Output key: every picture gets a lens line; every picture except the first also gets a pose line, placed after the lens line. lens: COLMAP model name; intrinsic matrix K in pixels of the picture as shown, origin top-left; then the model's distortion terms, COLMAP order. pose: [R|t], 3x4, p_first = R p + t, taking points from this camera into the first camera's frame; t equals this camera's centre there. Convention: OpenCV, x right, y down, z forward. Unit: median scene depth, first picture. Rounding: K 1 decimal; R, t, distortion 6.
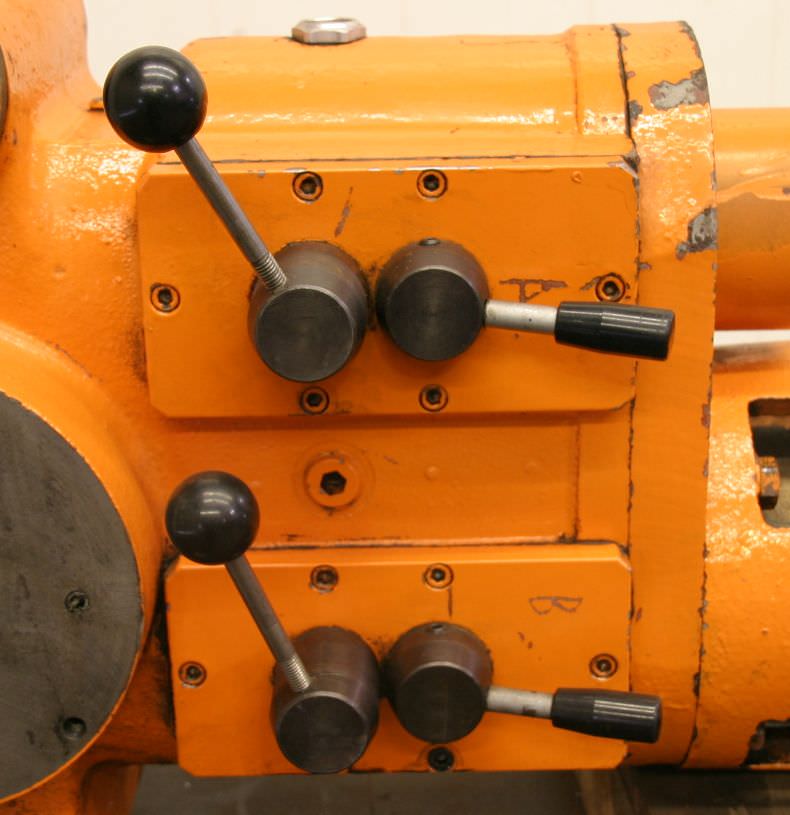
lens RADIAL K [[1782.6, 0, 395.4], [0, 1782.6, 492.1], [0, 0, 1]] dist [-0.030398, 0.158545]
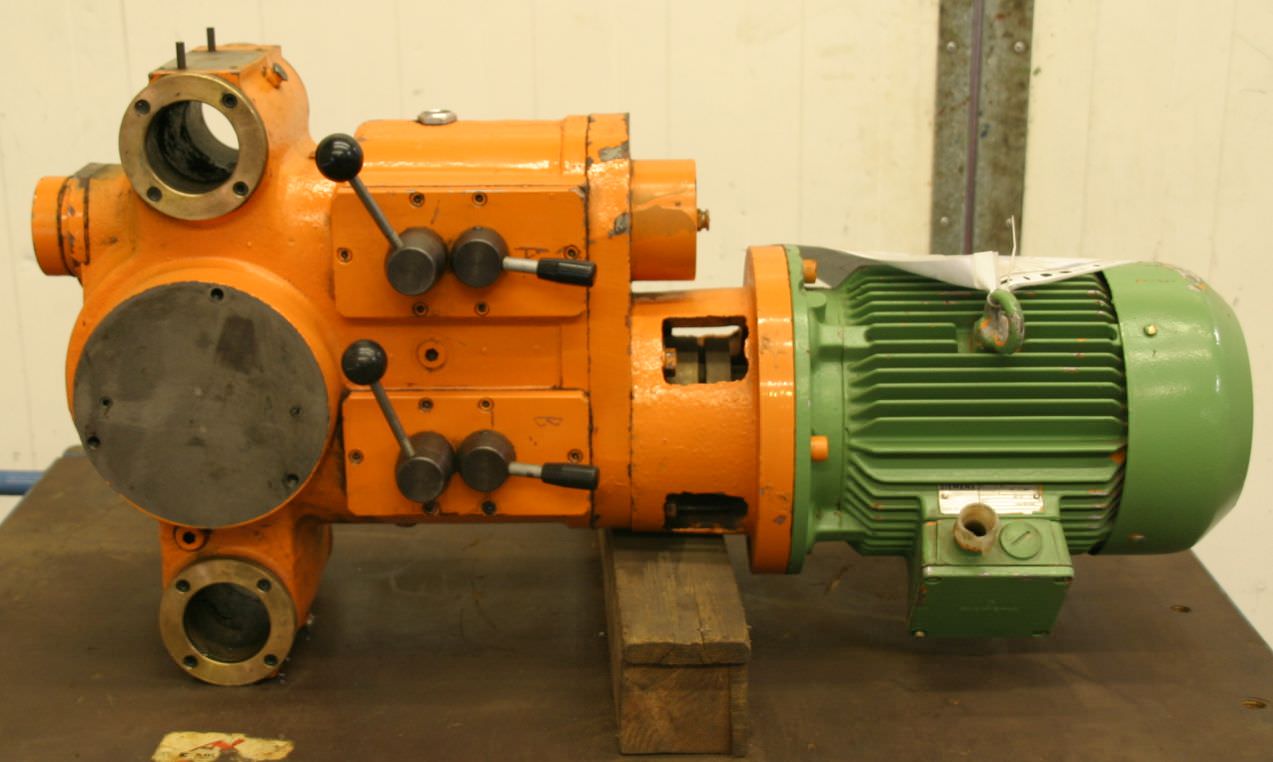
lens RADIAL K [[1839.8, 0, 519.2], [0, 1839.8, 394.4], [0, 0, 1]] dist [0.025111, 0.048743]
pose [[0.998350, 0.015423, -0.055305, 0.171622], [-0.019087, 0.997614, -0.066345, 0.169508], [0.054150, 0.067292, 0.996263, -0.968086]]
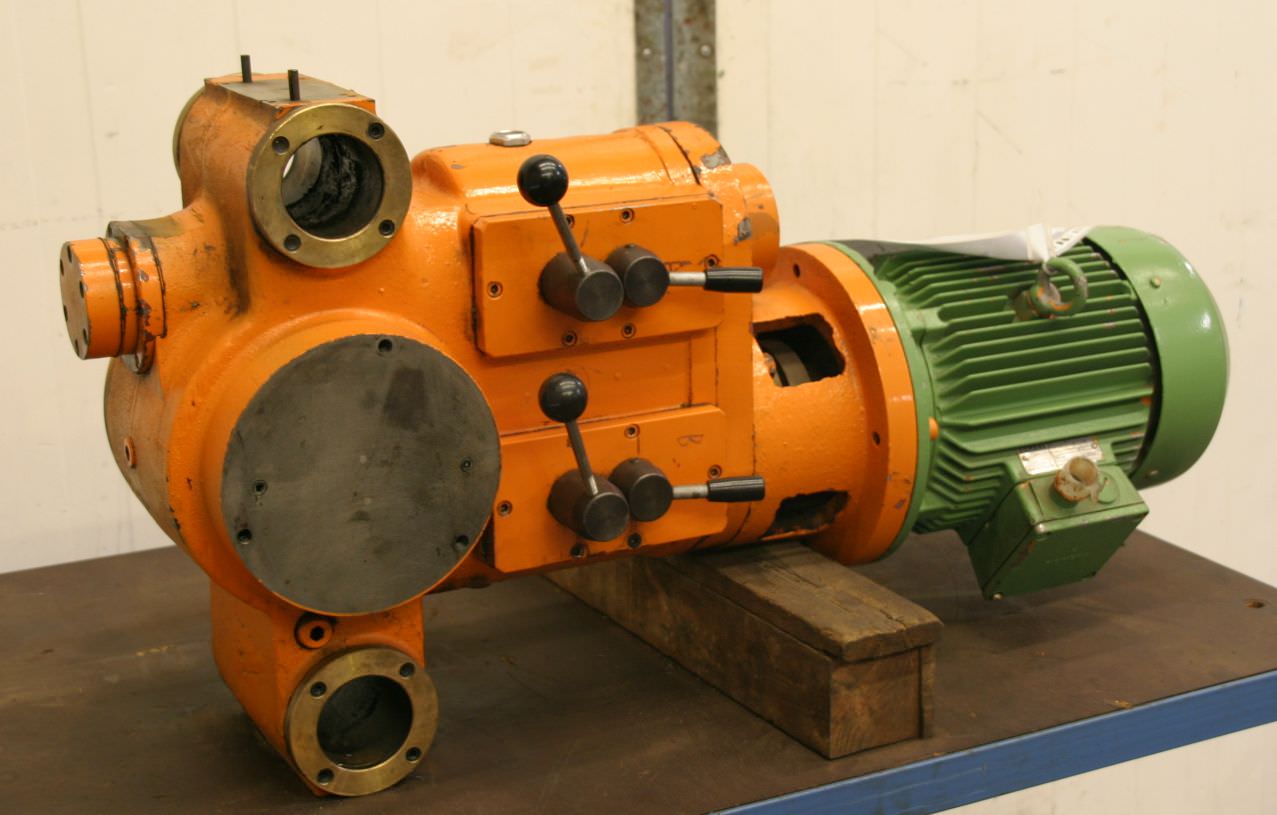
lens RADIAL K [[2098.4, 0, 638.5], [0, 2098.4, 407.5], [0, 0, 1]] dist [0.108099, 0.025888]
pose [[0.895498, -0.117938, 0.429155, -0.900983], [0.160047, 0.985081, -0.063248, 0.162539], [-0.415294, 0.125324, 0.901013, -0.941261]]
